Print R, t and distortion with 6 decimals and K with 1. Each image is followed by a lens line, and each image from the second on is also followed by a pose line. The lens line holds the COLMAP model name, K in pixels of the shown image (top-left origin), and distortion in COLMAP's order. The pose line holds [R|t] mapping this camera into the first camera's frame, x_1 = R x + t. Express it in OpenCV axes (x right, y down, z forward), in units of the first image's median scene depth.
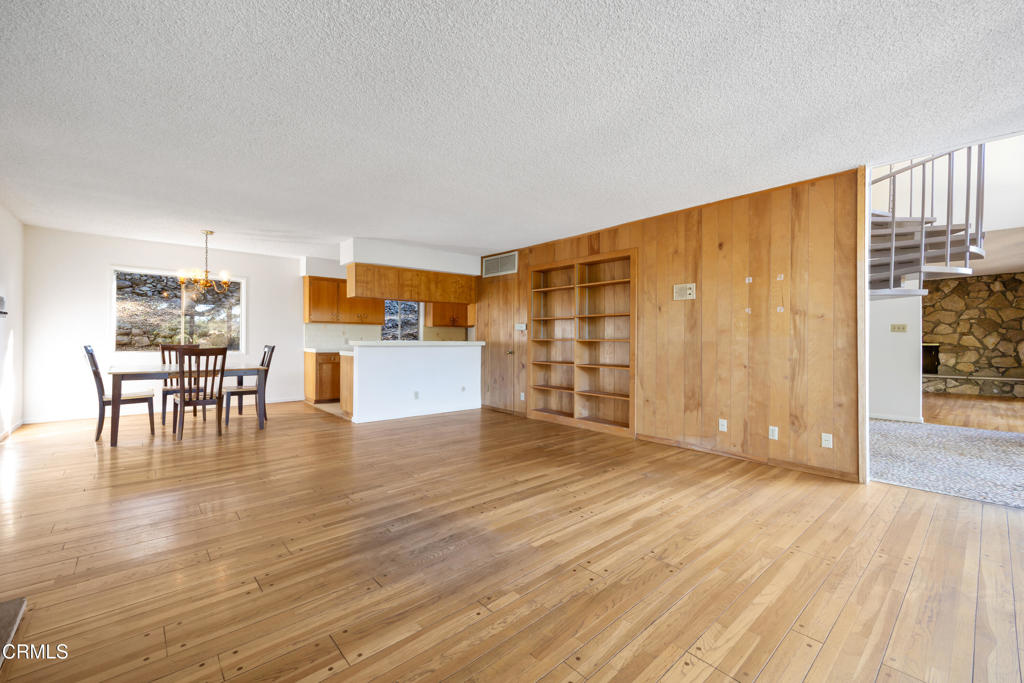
lens RADIAL K [[395.1, 0, 536.9], [0, 395.1, 341.5], [0, 0, 1]] dist [0.000672, 0.000051]
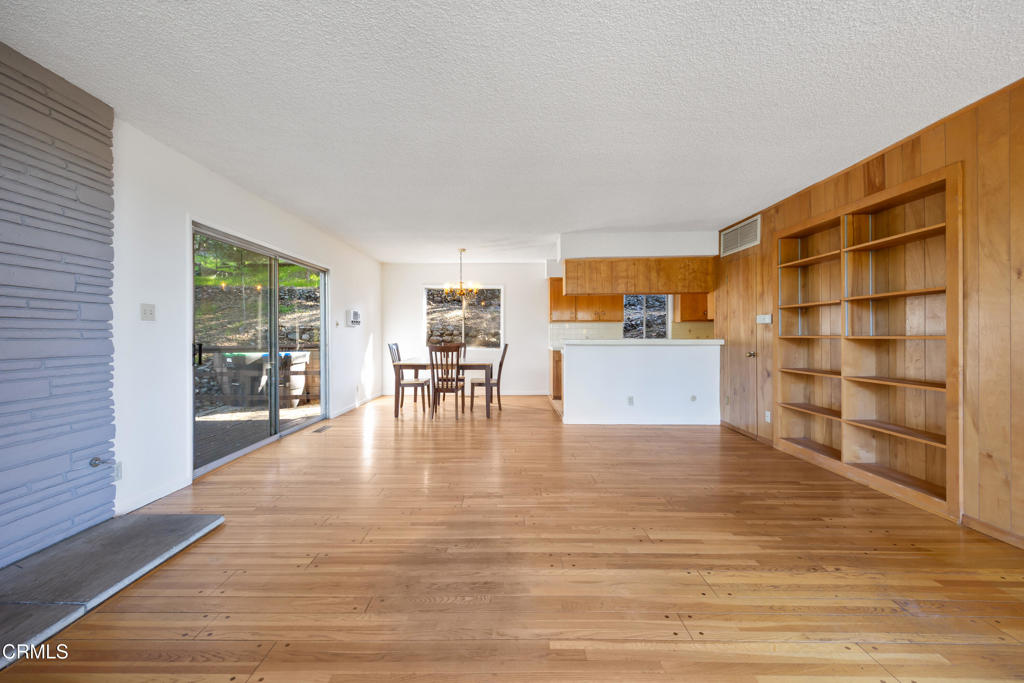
lens RADIAL K [[418.7, 0, 536.2], [0, 418.7, 337.4], [0, 0, 1]] dist [0.000745, 0.000000]
pose [[0.741687, -0.005145, -0.670726, 0.206250], [0.002559, 0.999985, -0.004841, -0.001343], [0.670741, 0.001874, 0.741689, 0.207690]]
